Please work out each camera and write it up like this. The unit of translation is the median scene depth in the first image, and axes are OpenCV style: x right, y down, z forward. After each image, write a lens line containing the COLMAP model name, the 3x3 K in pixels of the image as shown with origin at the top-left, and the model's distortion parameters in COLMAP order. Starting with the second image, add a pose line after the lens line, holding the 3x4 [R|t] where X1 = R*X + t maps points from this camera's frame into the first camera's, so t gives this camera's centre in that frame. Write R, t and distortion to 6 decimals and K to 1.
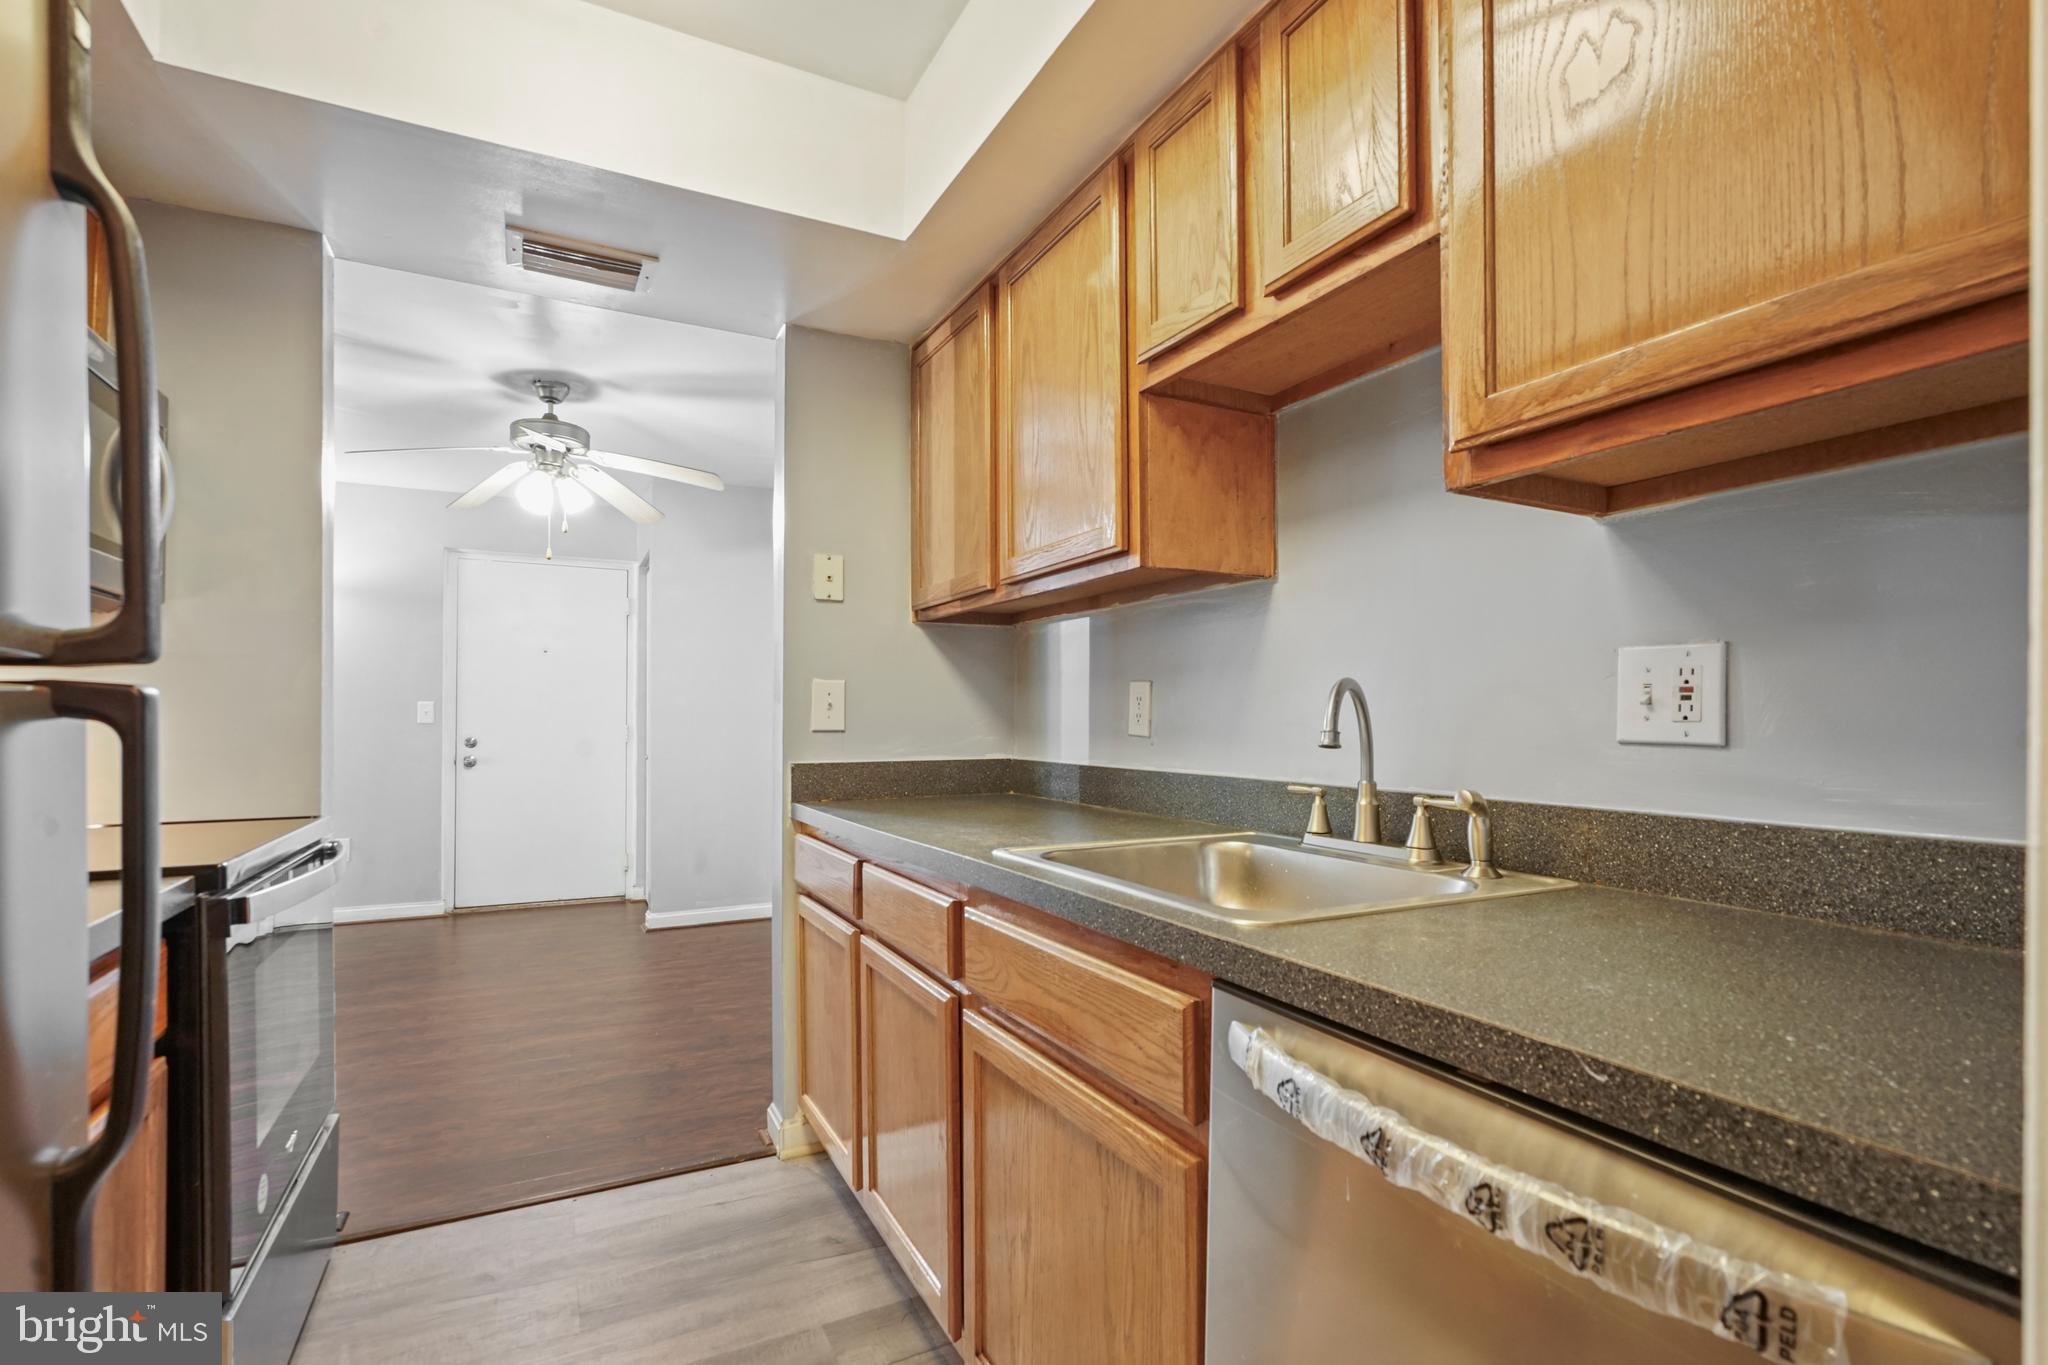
lens RADIAL K [[945.2, 0, 1023.6], [0, 945.2, 714.8], [0, 0, 1]] dist [-0.000037, 0.000085]
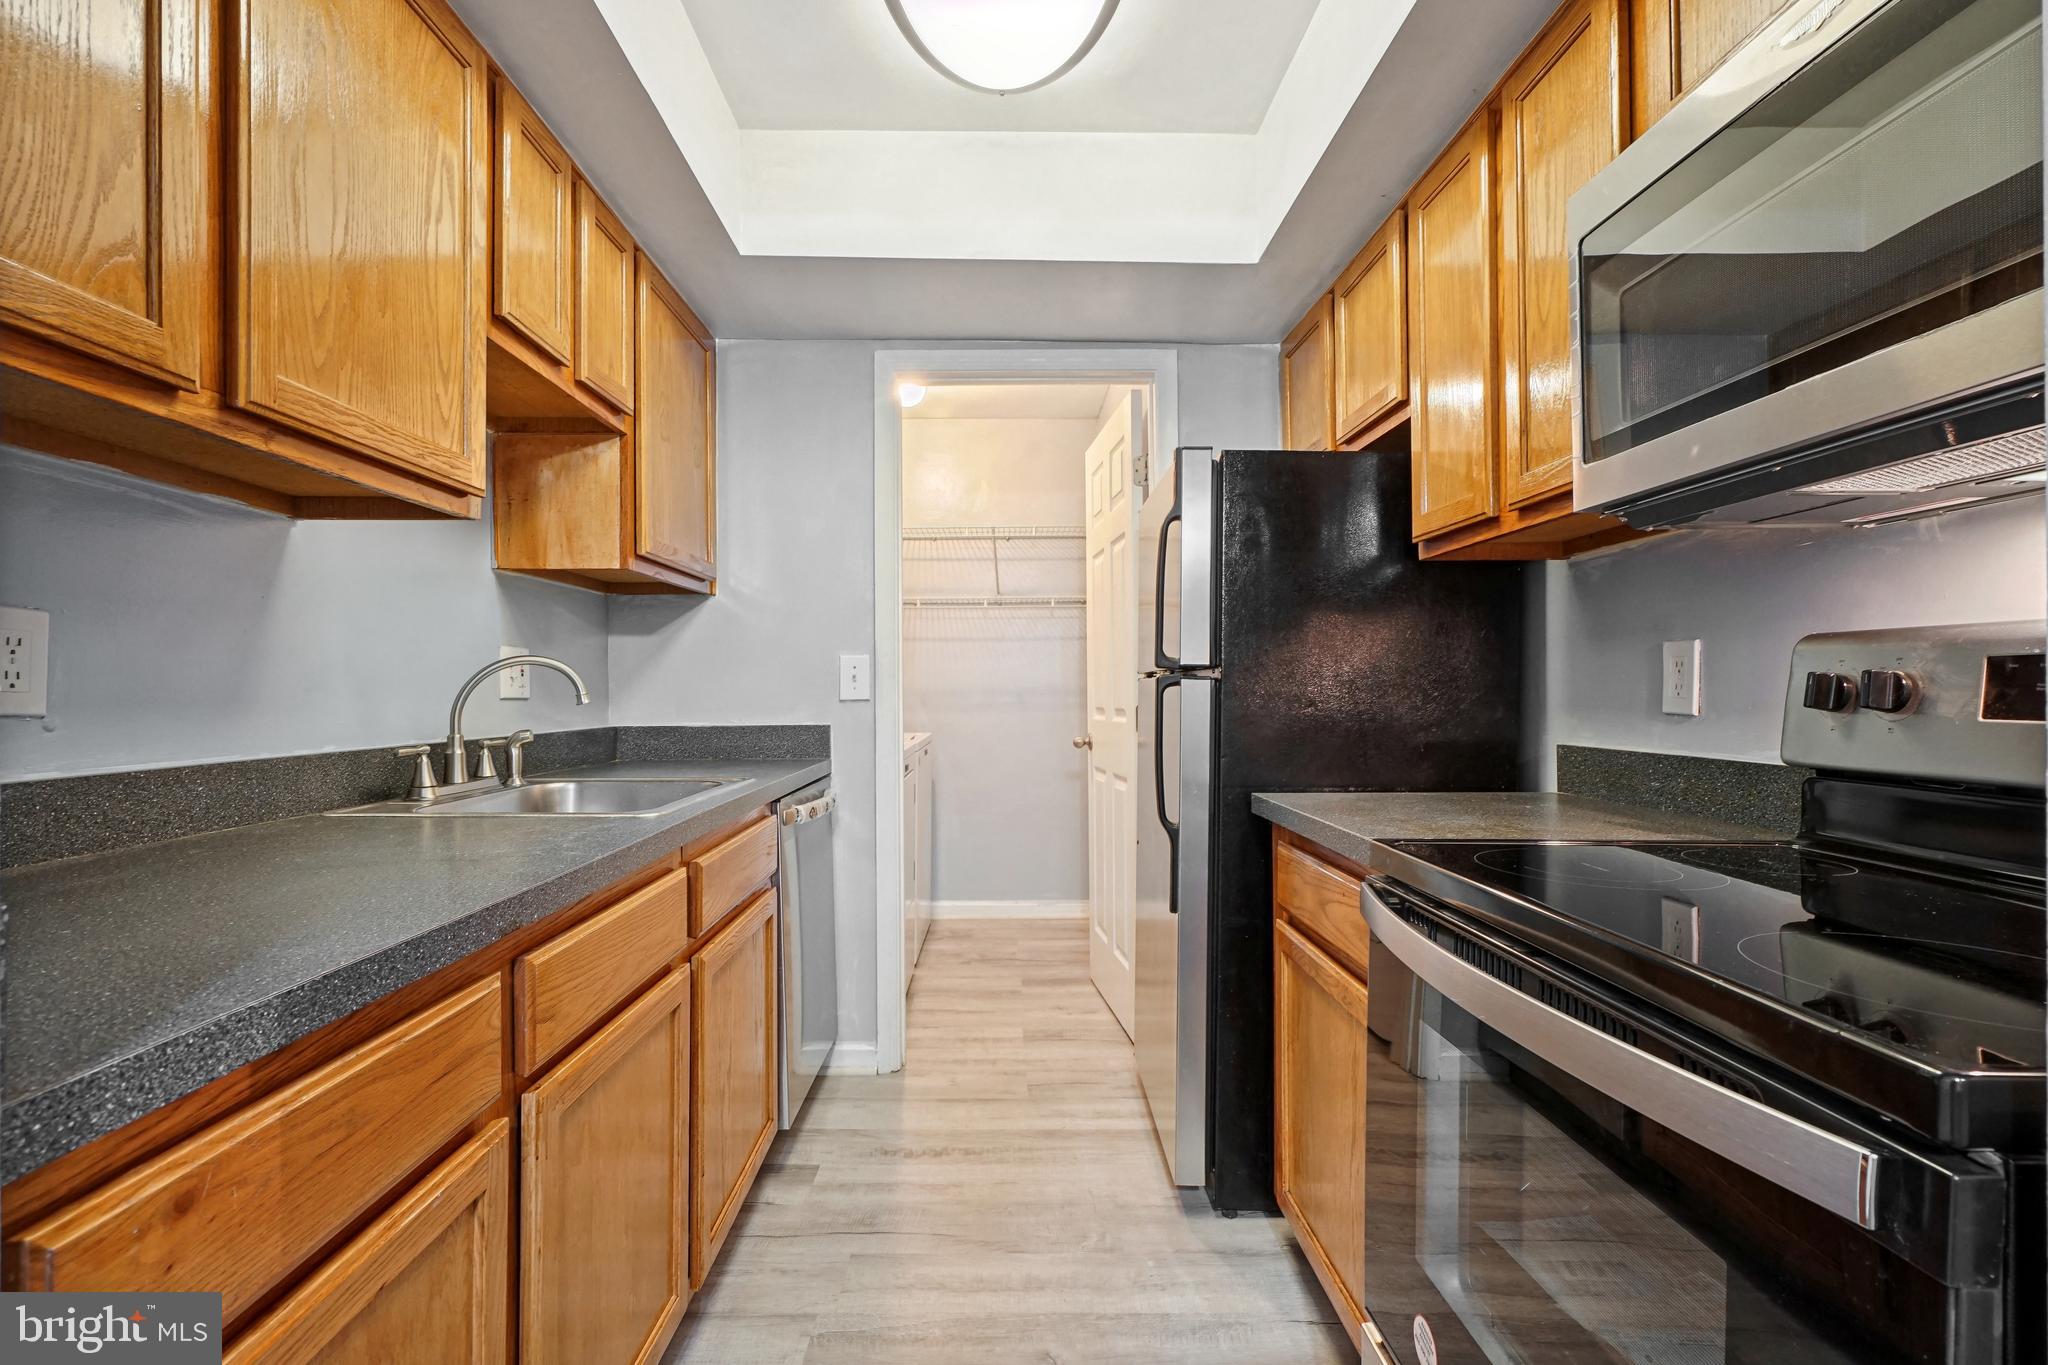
lens RADIAL K [[936.6, 0, 1031.6], [0, 936.6, 685.0], [0, 0, 1]] dist [0.000069, 0.000167]
pose [[-0.903566, 0.001603, 0.428445, -0.349342], [-0.001328, 0.999978, -0.006543, 0.004483], [-0.428446, -0.006481, -0.903544, 0.727053]]
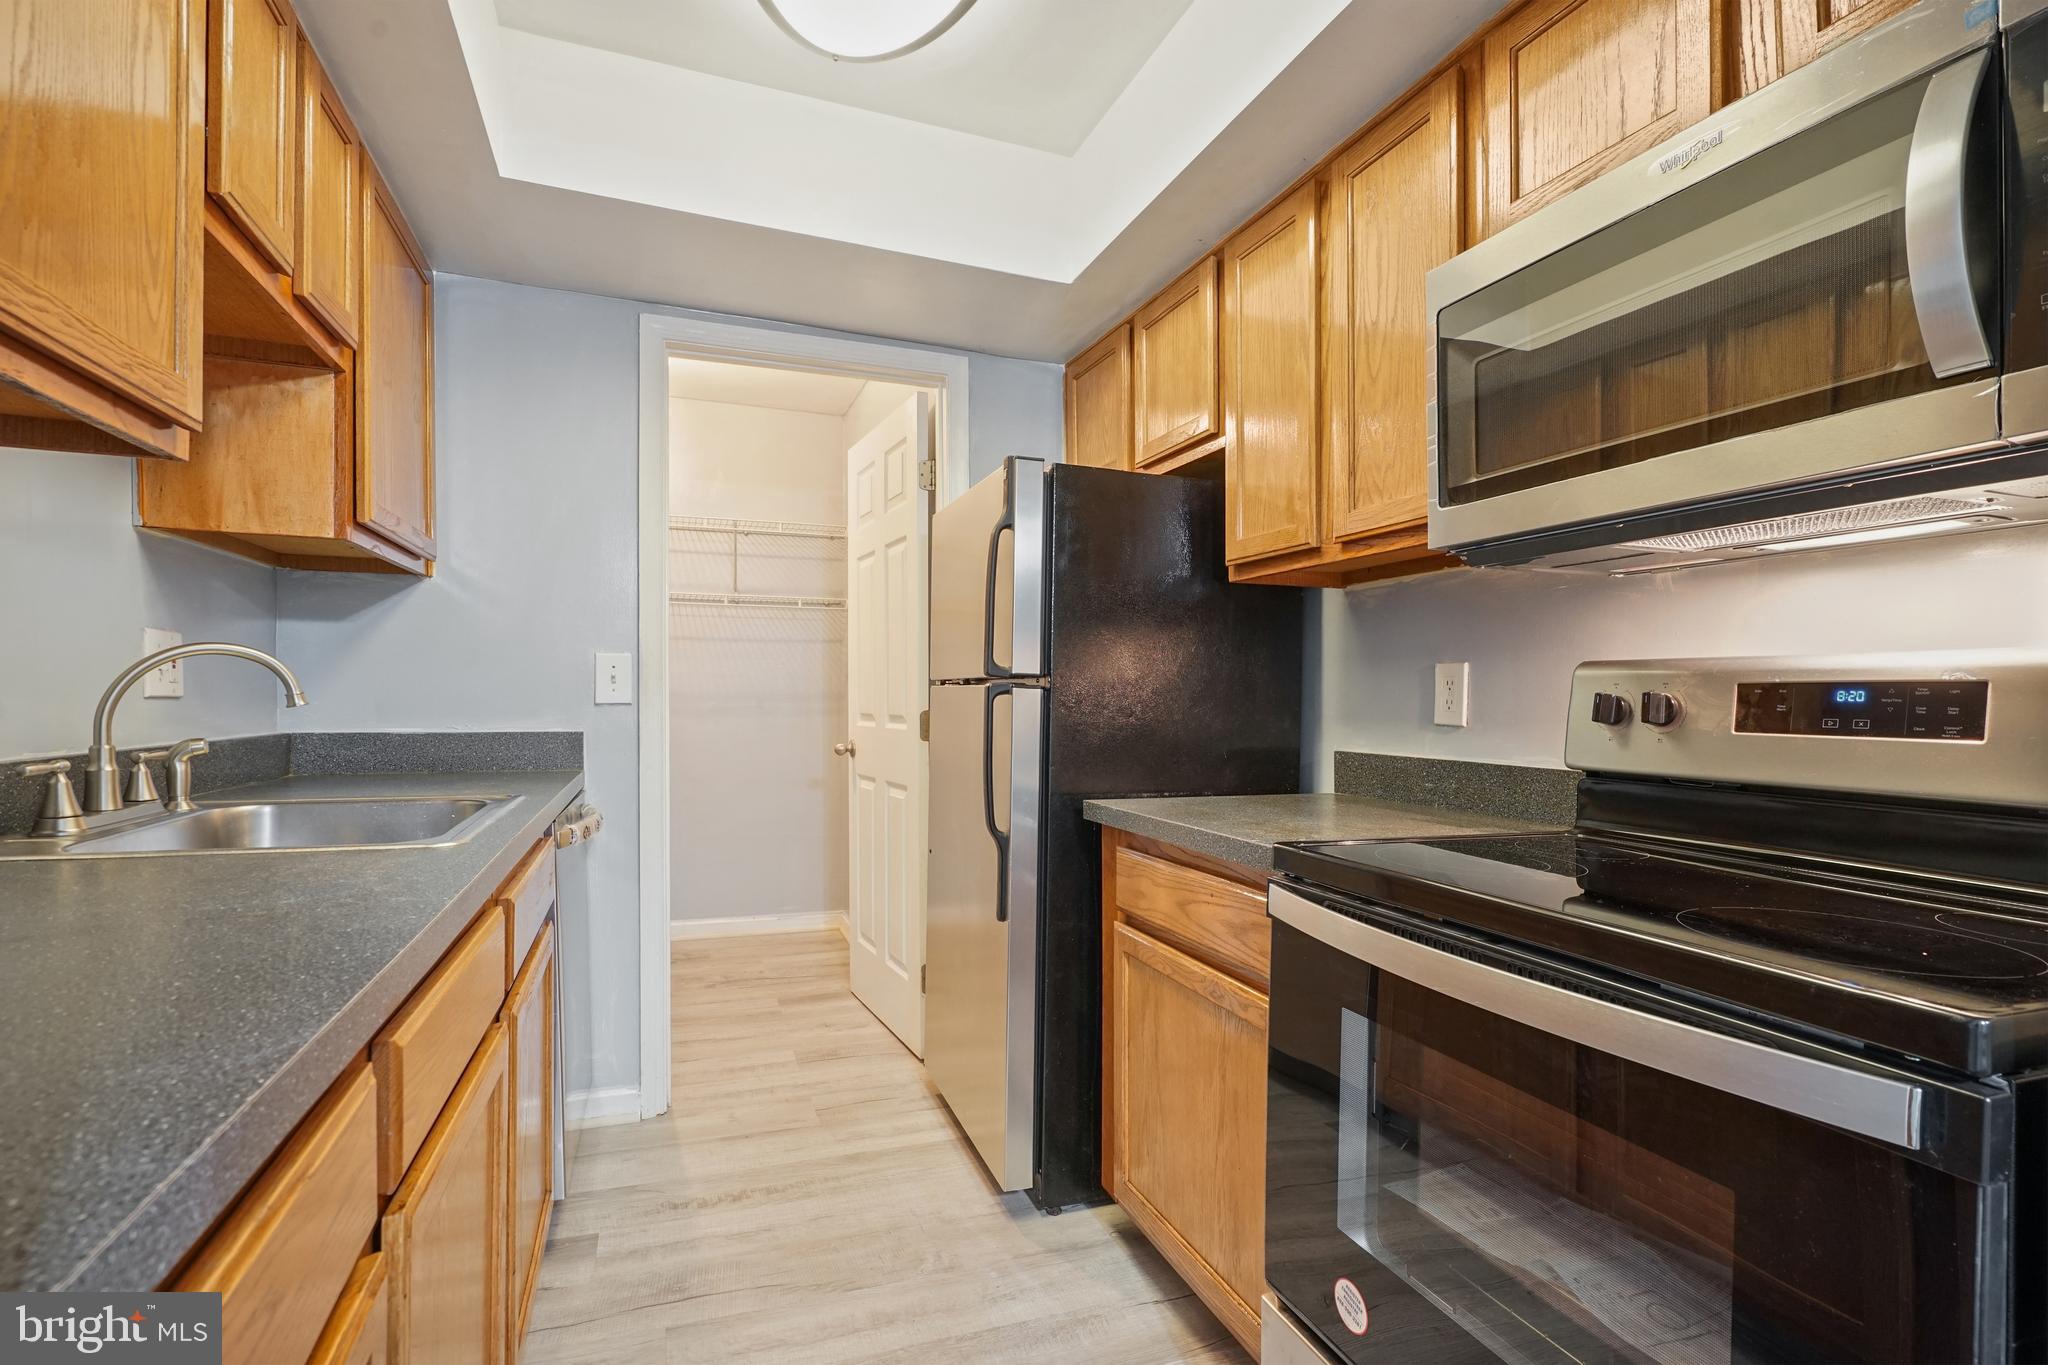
lens RADIAL K [[927.0, 0, 1024.1], [0, 927.0, 697.7], [0, 0, 1]] dist [-0.001360, -0.000035]
pose [[-0.994093, -0.015272, 0.107453, -0.260766], [-0.015486, 0.999879, -0.001157, 0.003811], [-0.107422, -0.002814, -0.994210, 0.734313]]
